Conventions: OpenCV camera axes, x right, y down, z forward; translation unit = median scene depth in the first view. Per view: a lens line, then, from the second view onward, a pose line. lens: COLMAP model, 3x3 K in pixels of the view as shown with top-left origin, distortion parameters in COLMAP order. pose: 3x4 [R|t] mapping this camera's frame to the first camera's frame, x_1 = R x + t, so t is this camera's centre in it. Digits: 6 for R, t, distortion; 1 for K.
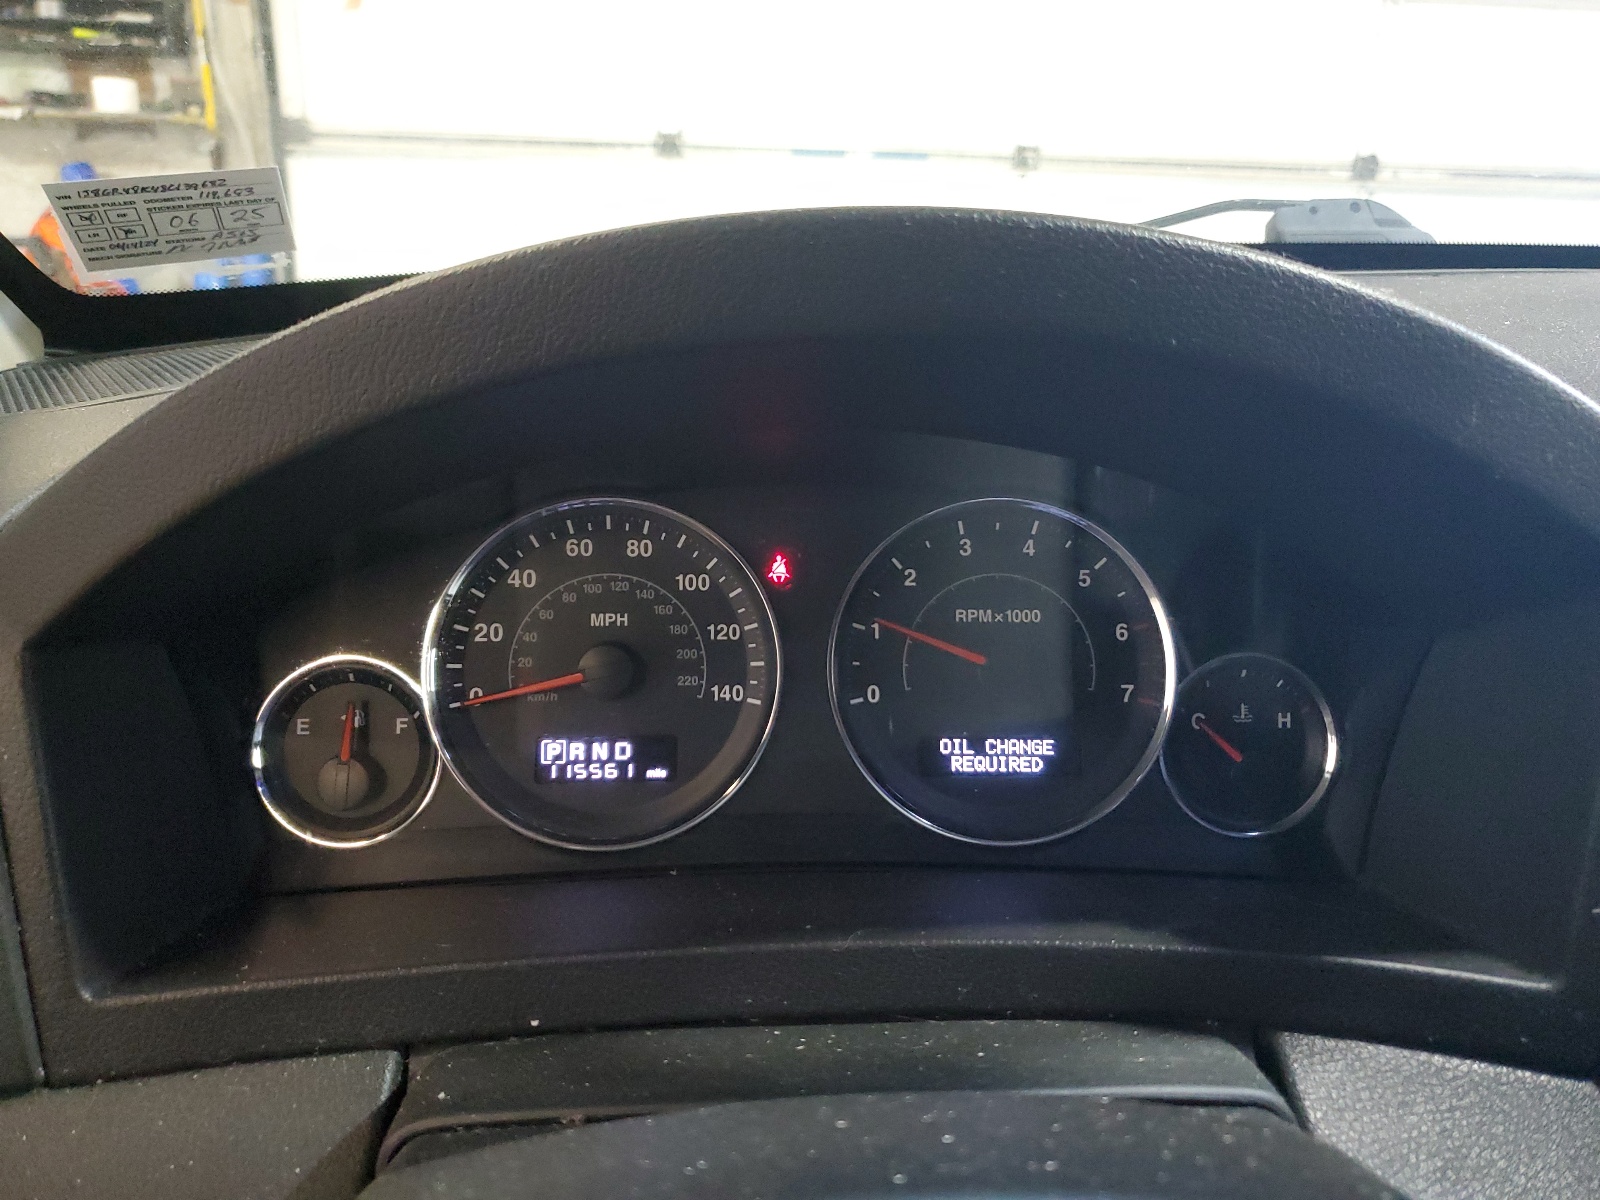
lens RADIAL K [[1215.9, 0, 798.5], [0, 1215.9, 599.5], [0, 0, 1]] dist [-0.008701, -0.002288]
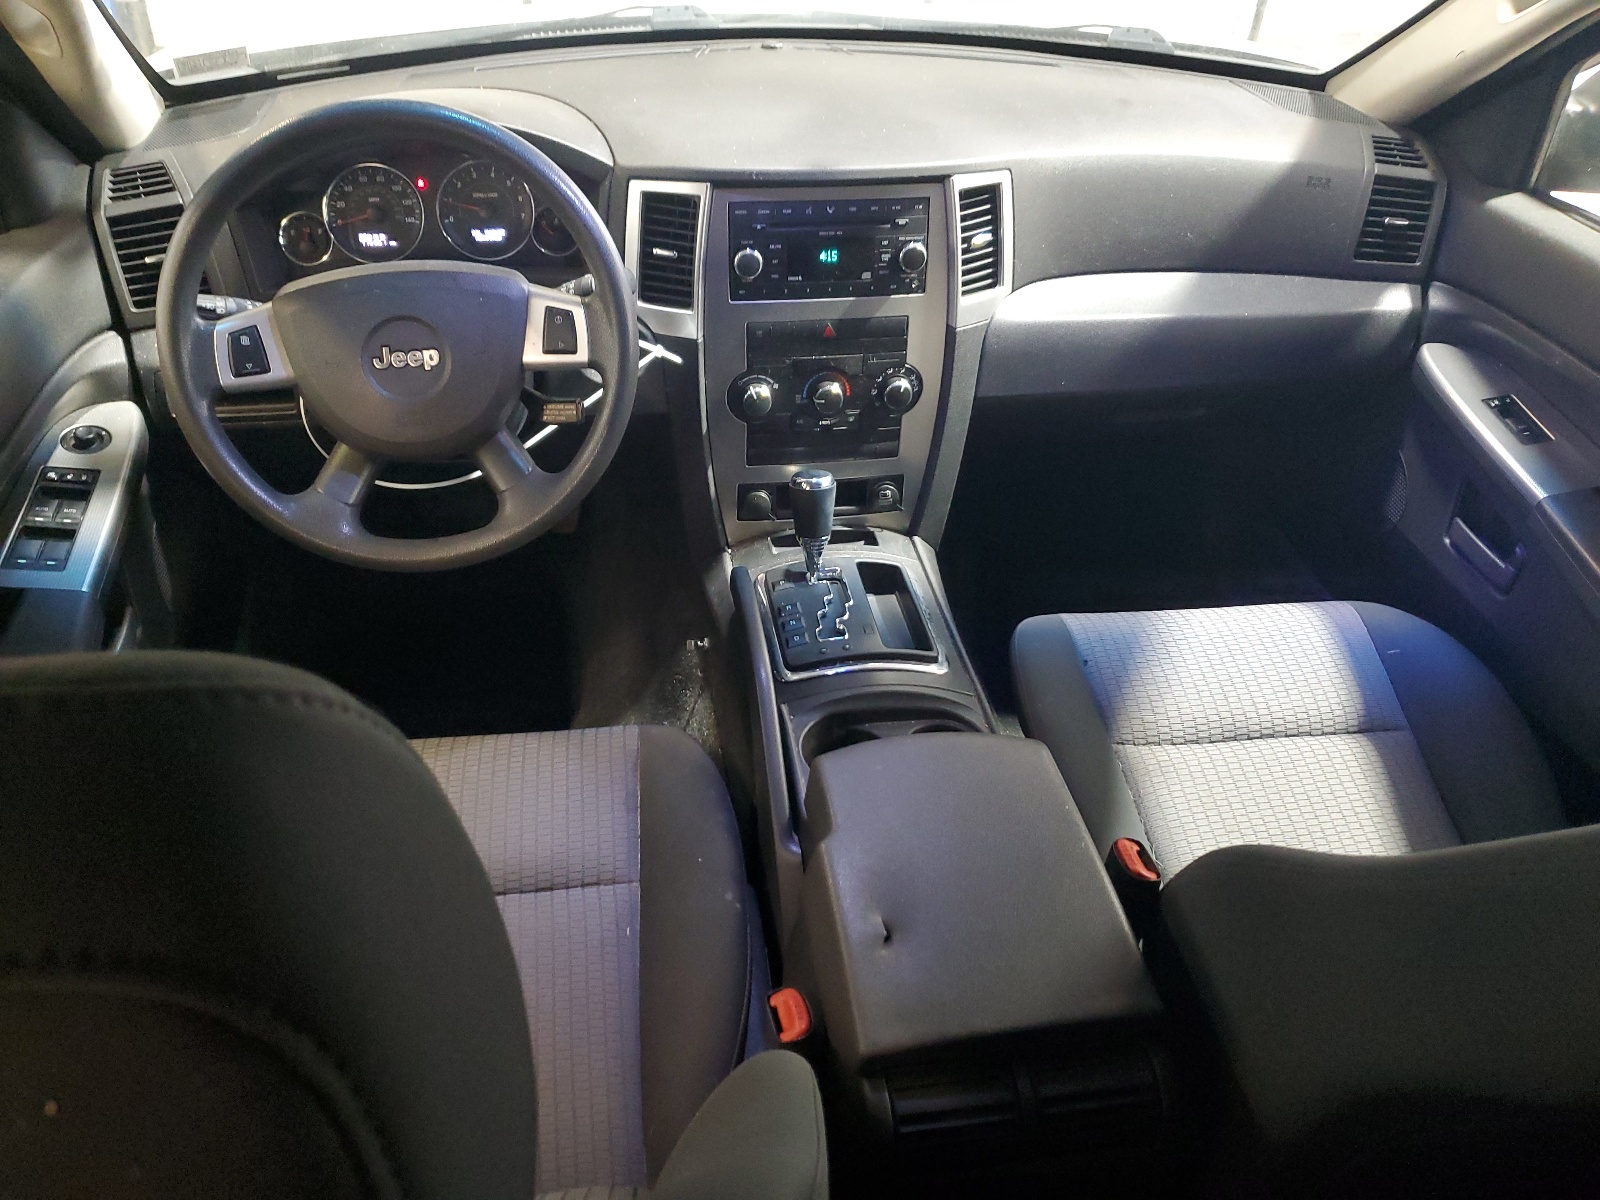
lens RADIAL K [[1215.9, 0, 801.8], [0, 1215.9, 598.1], [0, 0, 1]] dist [-0.008701, -0.002288]
pose [[0.996073, -0.055279, 0.069163, 0.790412], [0.030212, 0.946474, 0.321362, 0.016916], [-0.083225, -0.318010, 0.944427, -2.869547]]
